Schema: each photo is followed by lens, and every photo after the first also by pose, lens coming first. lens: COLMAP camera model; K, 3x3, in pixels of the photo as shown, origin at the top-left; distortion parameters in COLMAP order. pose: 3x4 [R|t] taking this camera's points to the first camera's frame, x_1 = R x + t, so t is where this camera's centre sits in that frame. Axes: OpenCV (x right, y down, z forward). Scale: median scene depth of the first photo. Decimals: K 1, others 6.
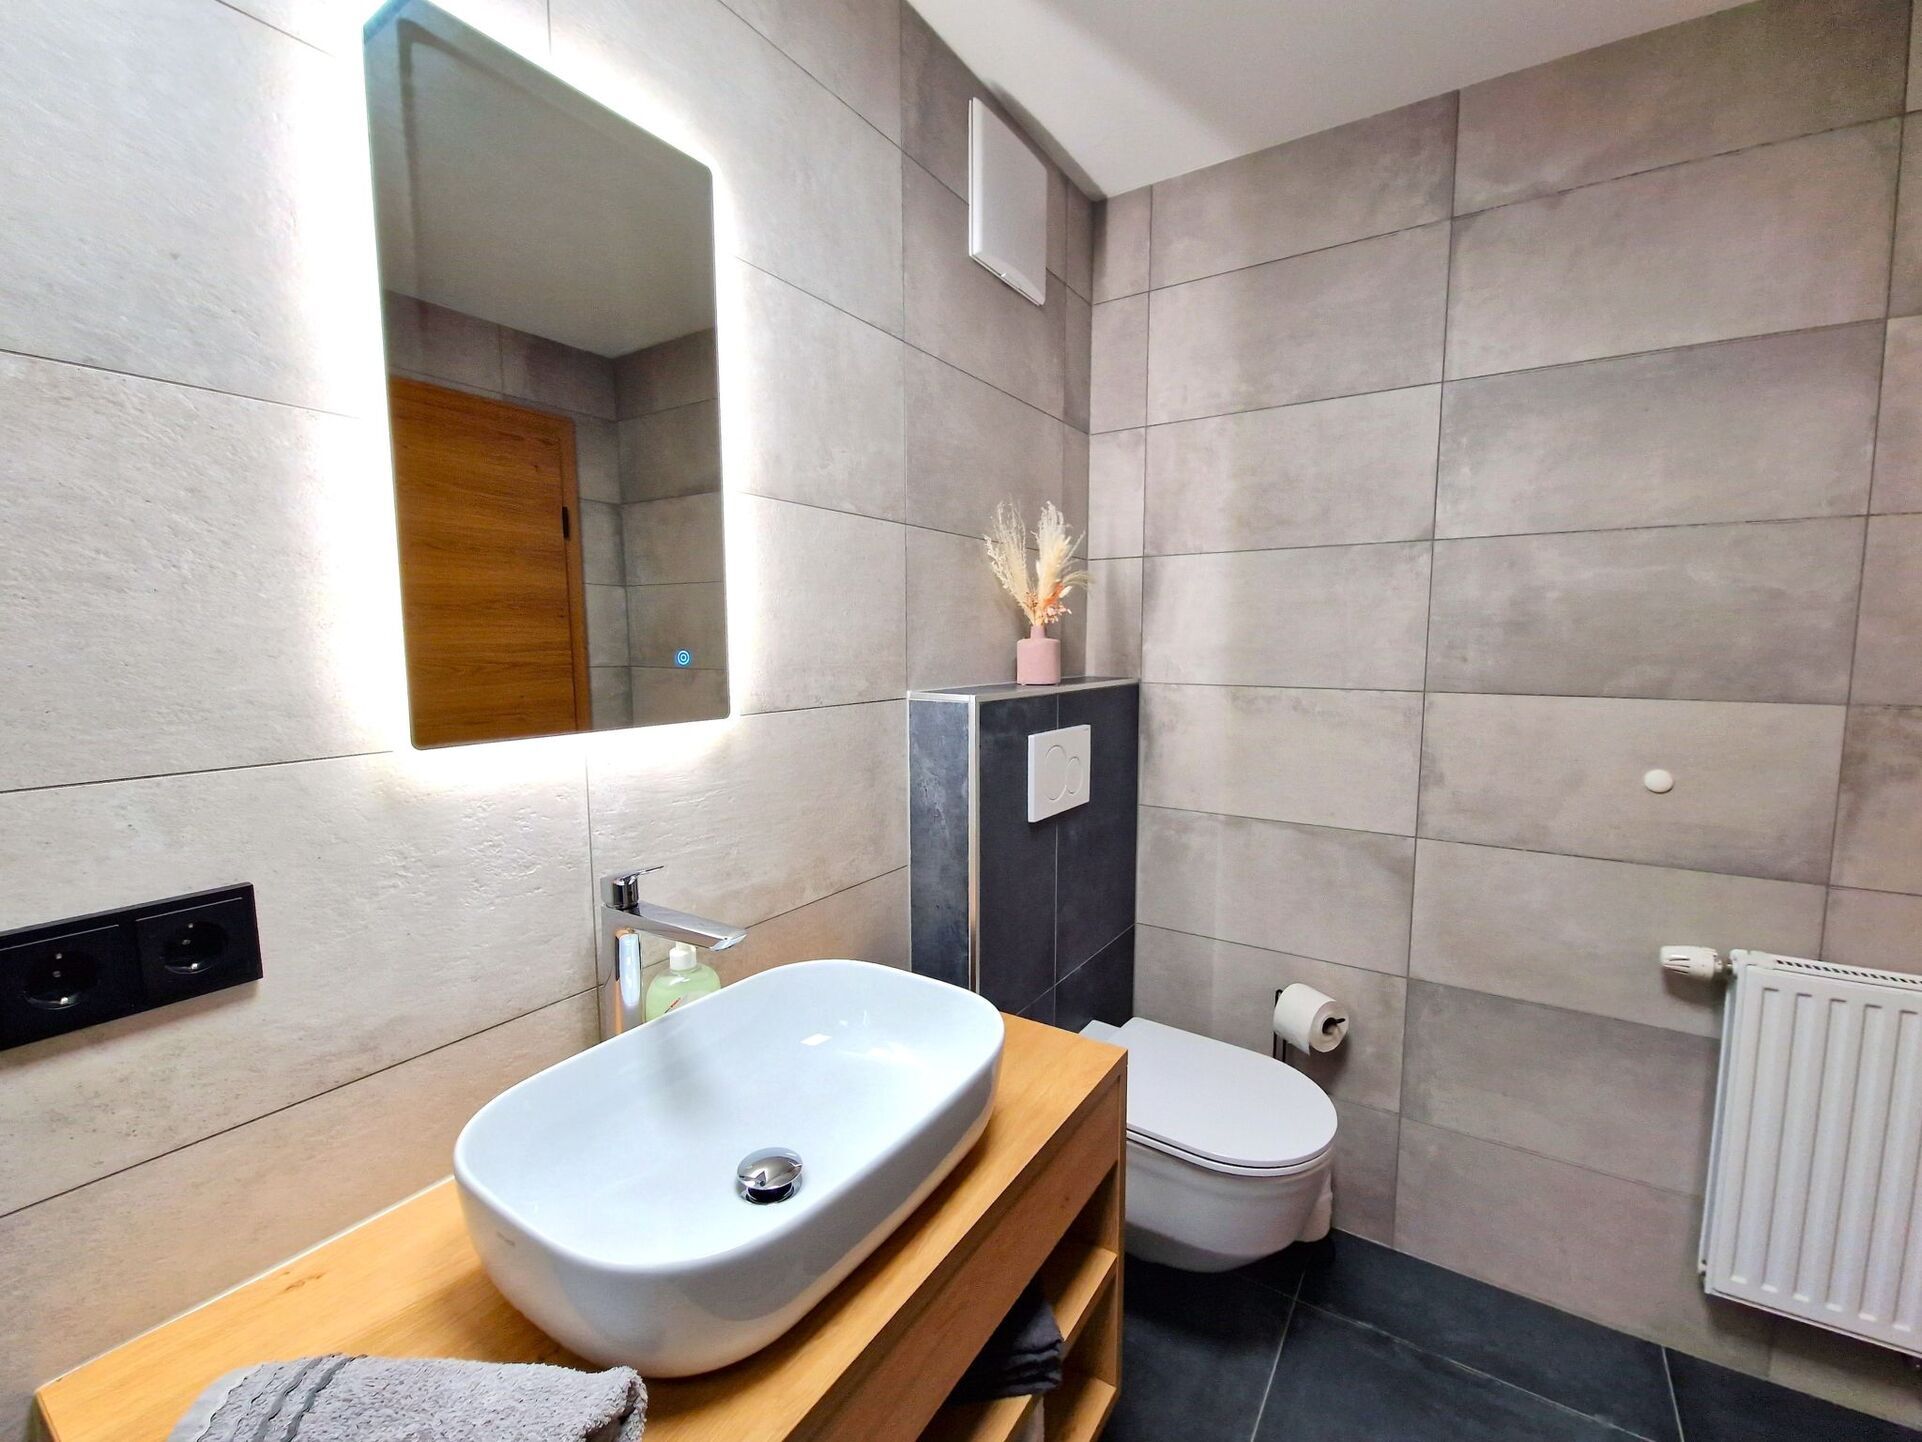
lens RADIAL K [[804.6, 0, 961.0], [0, 804.6, 721.0], [0, 0, 1]] dist [-0.000333, -0.000172]
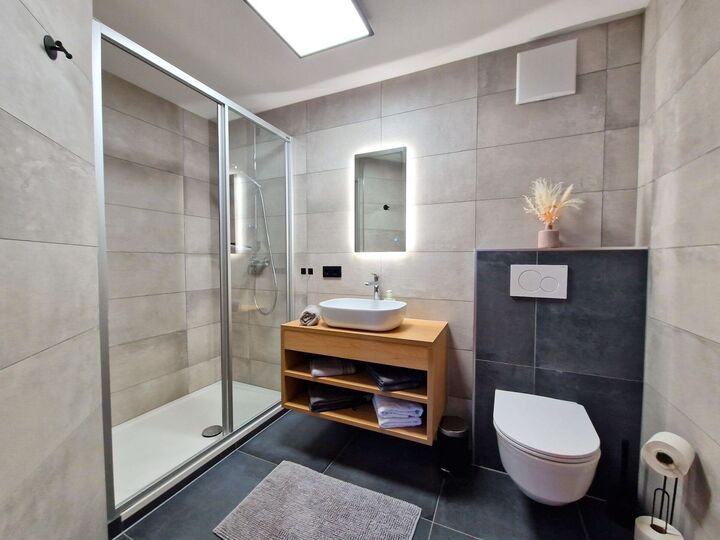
lens RADIAL K [[291.5, 0, 360.0], [0, 291.5, 270.0], [0, 0, 1]] dist [-0.007830, -0.000257]
pose [[0.147229, 0.033216, -0.988544, 1.042940], [-0.102400, 0.994577, 0.018168, 0.075019], [0.983787, 0.098552, 0.149832, 0.338430]]
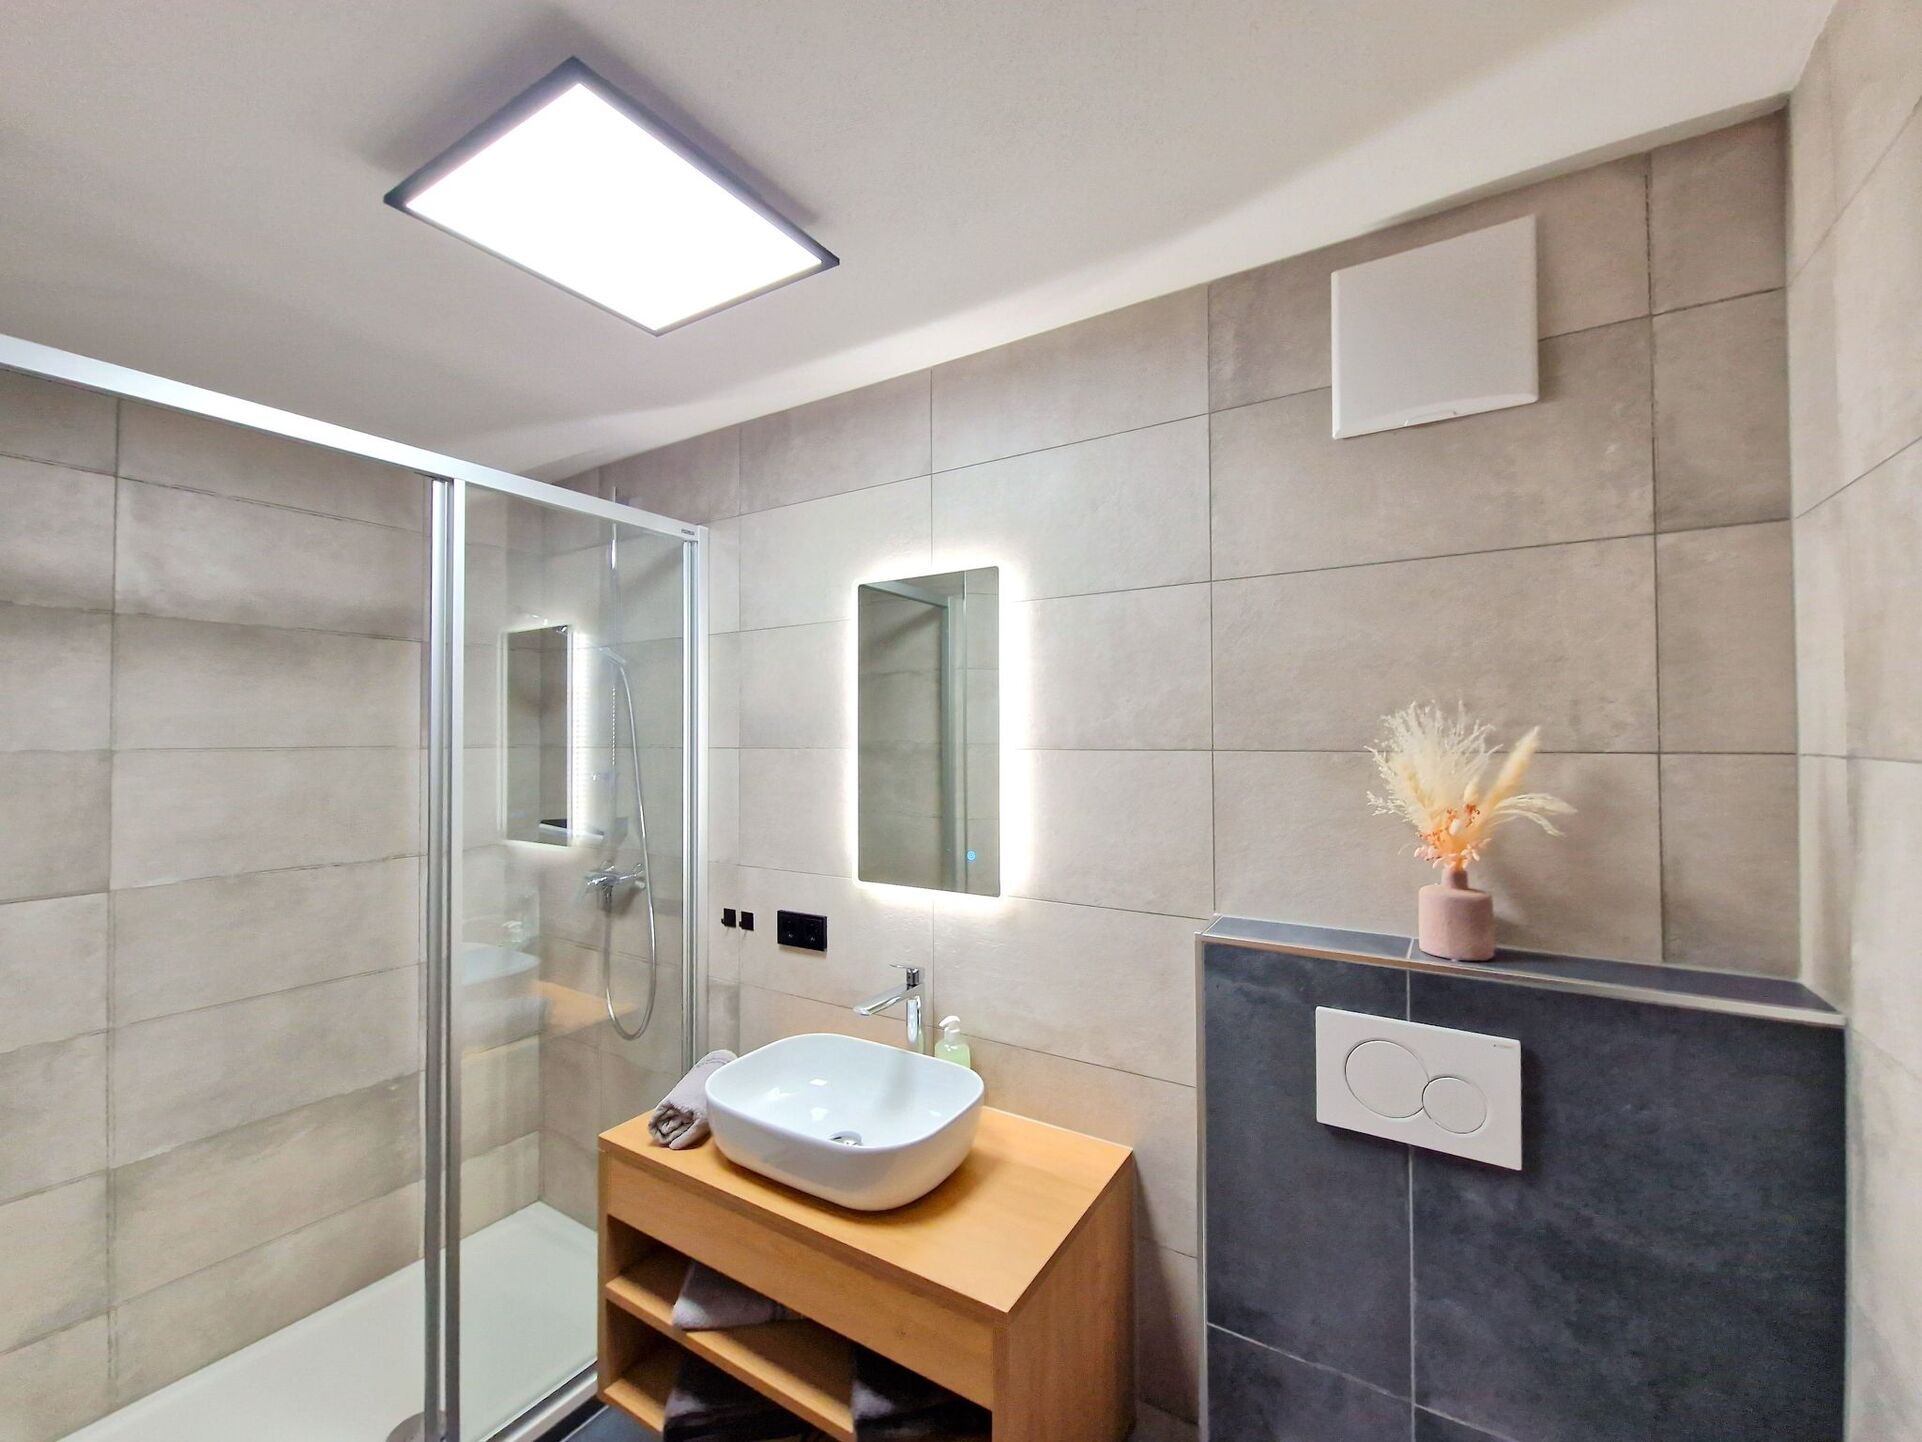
lens RADIAL K [[775.9, 0, 961.0], [0, 775.9, 721.0], [0, 0, 1]] dist [-0.001321, -0.004306]
pose [[0.021447, -0.021519, -0.999538, 0.872989], [-0.097795, 0.994929, -0.023518, -0.215043], [0.994975, 0.098254, 0.019233, 0.625004]]
